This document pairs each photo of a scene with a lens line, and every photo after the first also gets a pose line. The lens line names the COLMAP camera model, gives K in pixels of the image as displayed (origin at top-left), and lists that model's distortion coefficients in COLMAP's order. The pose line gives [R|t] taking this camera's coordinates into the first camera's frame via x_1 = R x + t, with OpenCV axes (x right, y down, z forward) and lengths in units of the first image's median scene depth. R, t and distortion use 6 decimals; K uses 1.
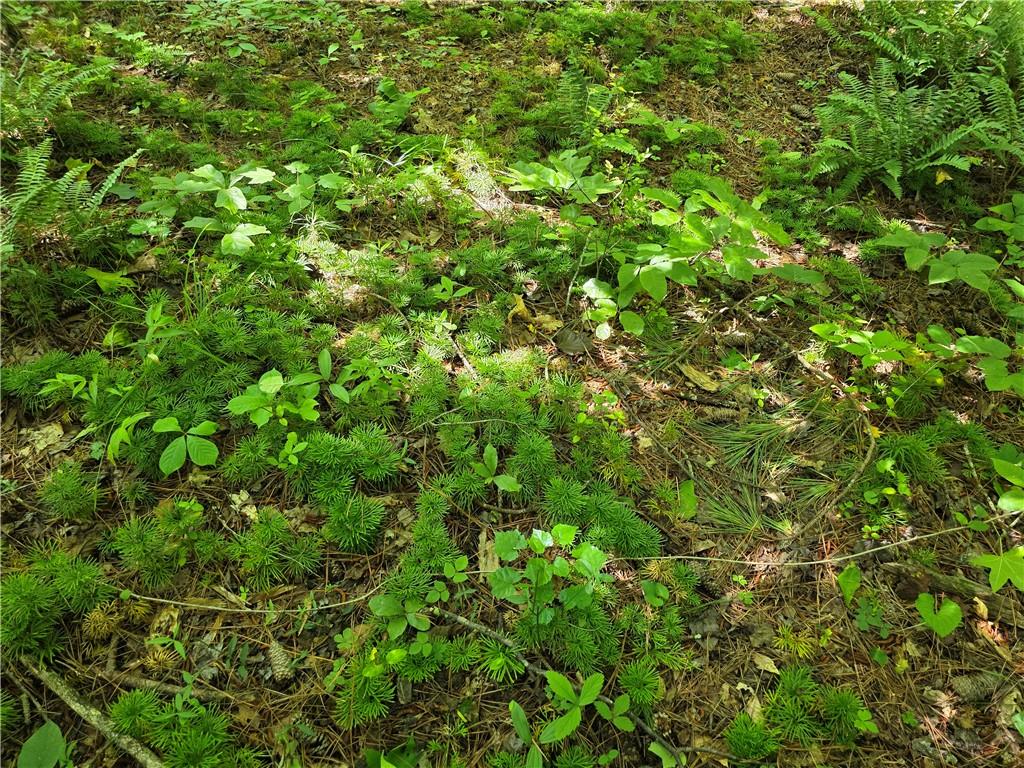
lens RADIAL K [[641.8, 0, 509.5], [0, 641.8, 386.5], [0, 0, 1]] dist [0.078001, -0.058055]
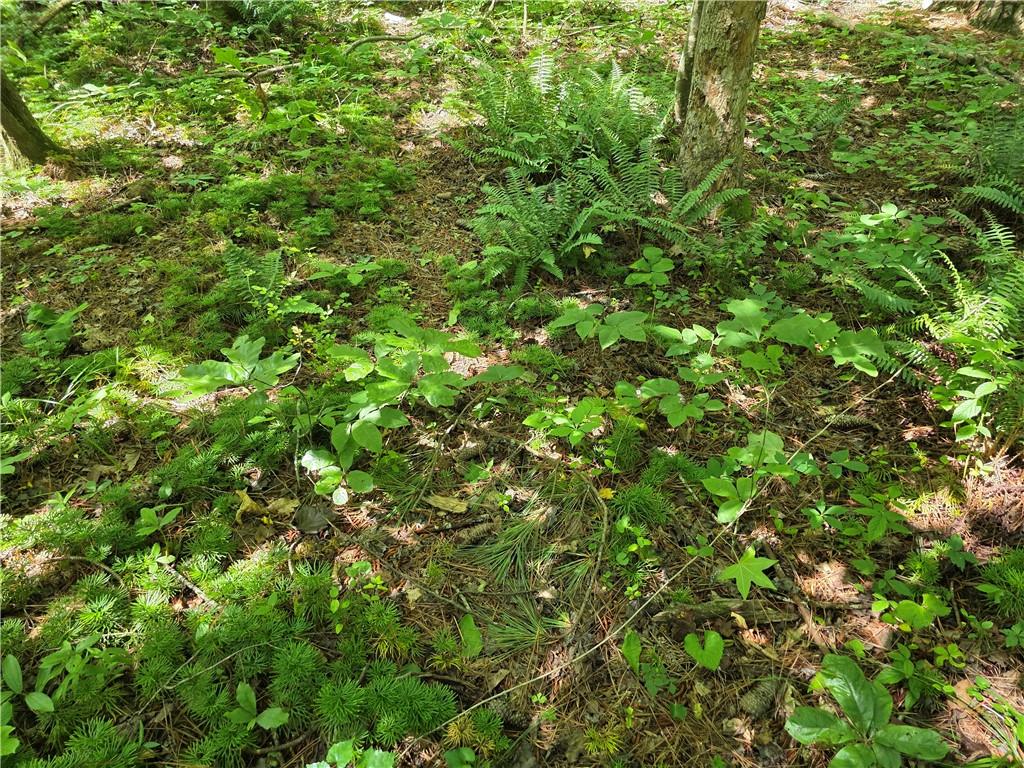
lens RADIAL K [[641.8, 0, 509.5], [0, 641.8, 386.5], [0, 0, 1]] dist [0.078001, -0.058055]
pose [[0.898760, -0.333717, 0.284365, 0.148538], [0.370295, 0.925038, -0.084769, -0.059767], [-0.234760, 0.181486, 0.954961, -0.019585]]
